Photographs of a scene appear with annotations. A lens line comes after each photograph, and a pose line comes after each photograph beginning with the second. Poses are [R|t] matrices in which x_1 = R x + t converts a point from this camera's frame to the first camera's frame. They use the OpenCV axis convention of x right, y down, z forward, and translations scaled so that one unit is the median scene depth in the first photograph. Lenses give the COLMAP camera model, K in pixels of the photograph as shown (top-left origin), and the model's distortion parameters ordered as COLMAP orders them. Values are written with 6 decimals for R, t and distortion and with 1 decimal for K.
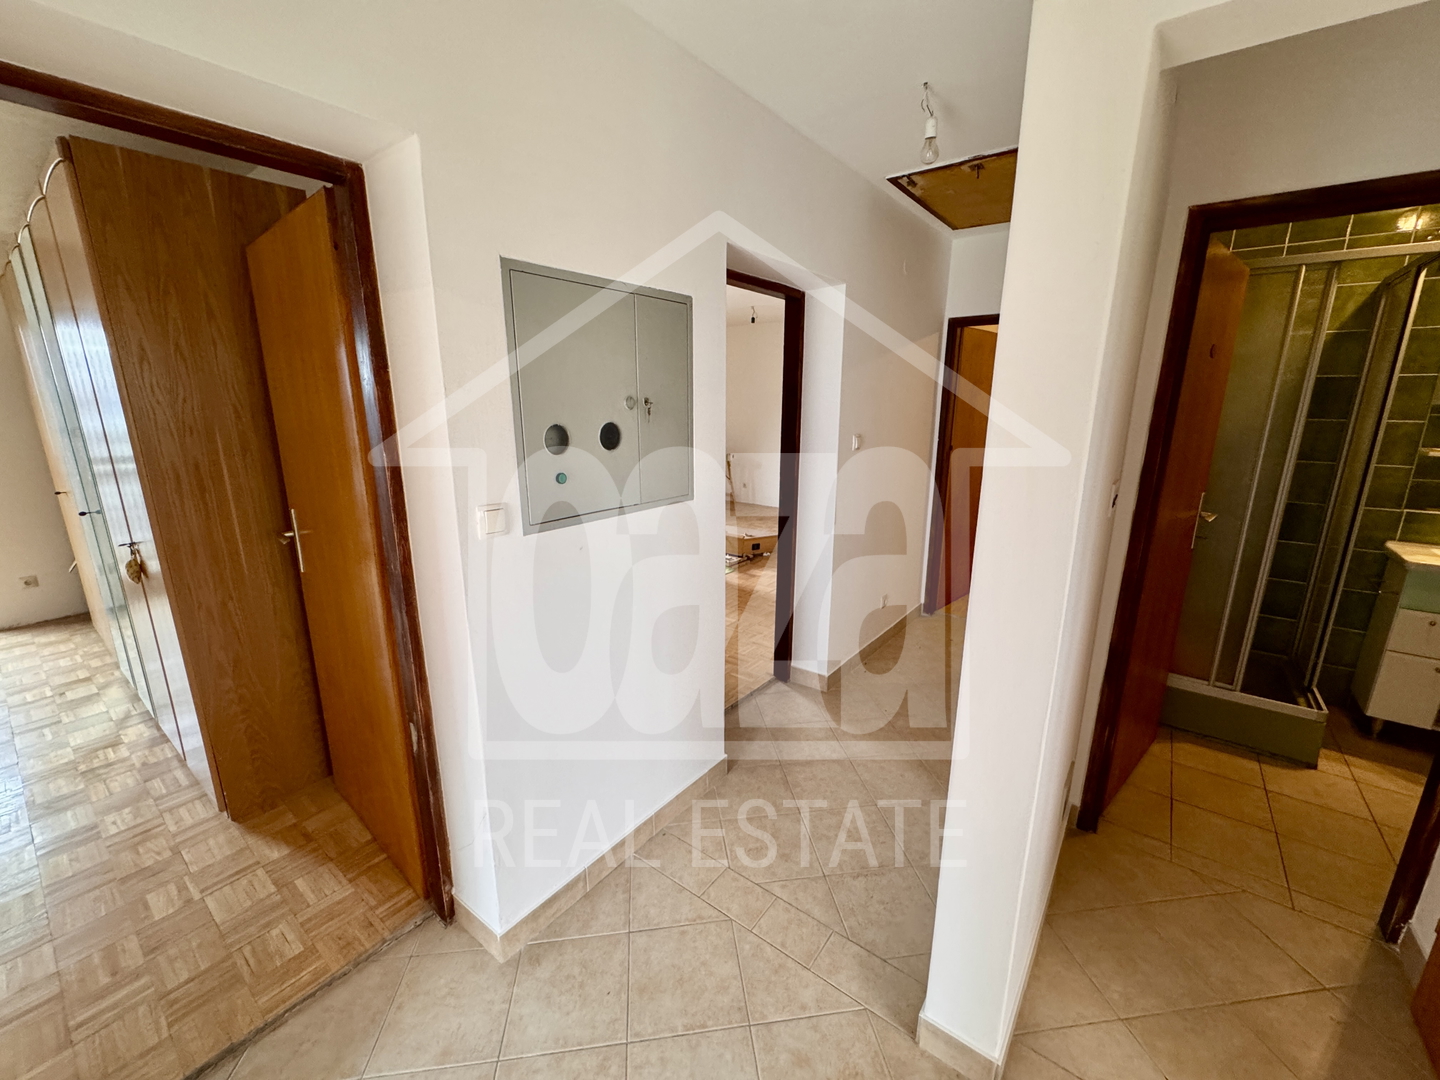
lens RADIAL K [[576.7, 0, 720.0], [0, 576.7, 540.0], [0, 0, 1]] dist [-0.003047, 0.000443]
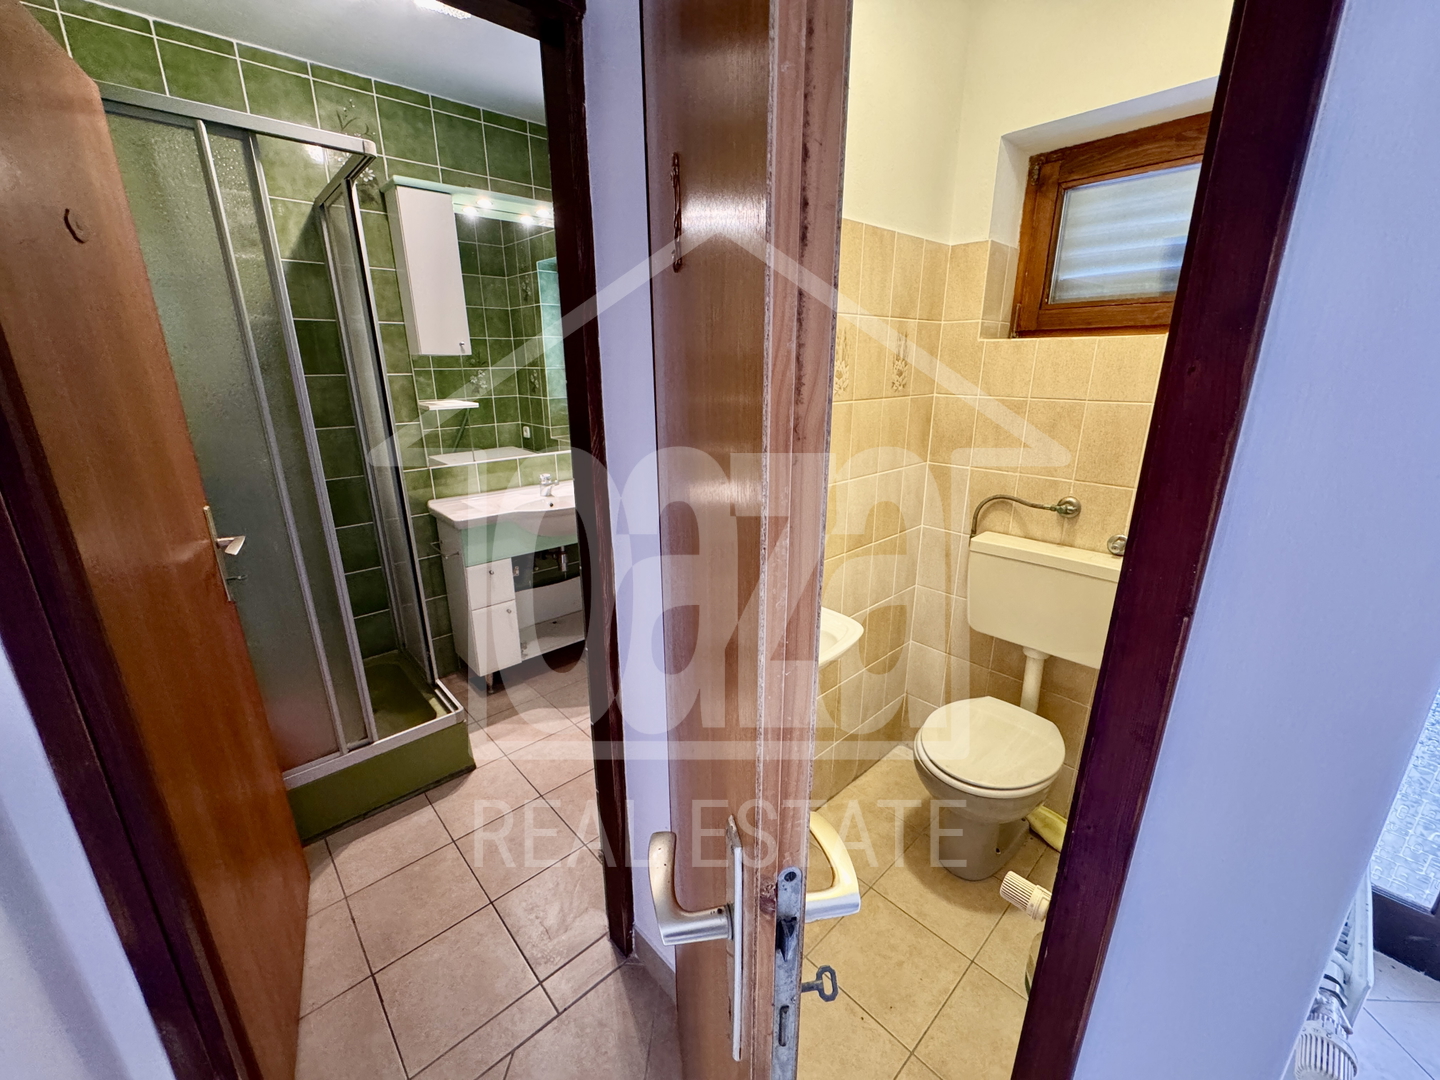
lens RADIAL K [[577.8, 0, 720.1], [0, 577.8, 538.1], [0, 0, 1]] dist [-0.004138, 0.000228]
pose [[0.170025, -0.287427, 0.942591, 0.469310], [0.237297, 0.940313, 0.243929, -0.088206], [-0.956442, 0.182200, 0.228083, 0.478848]]
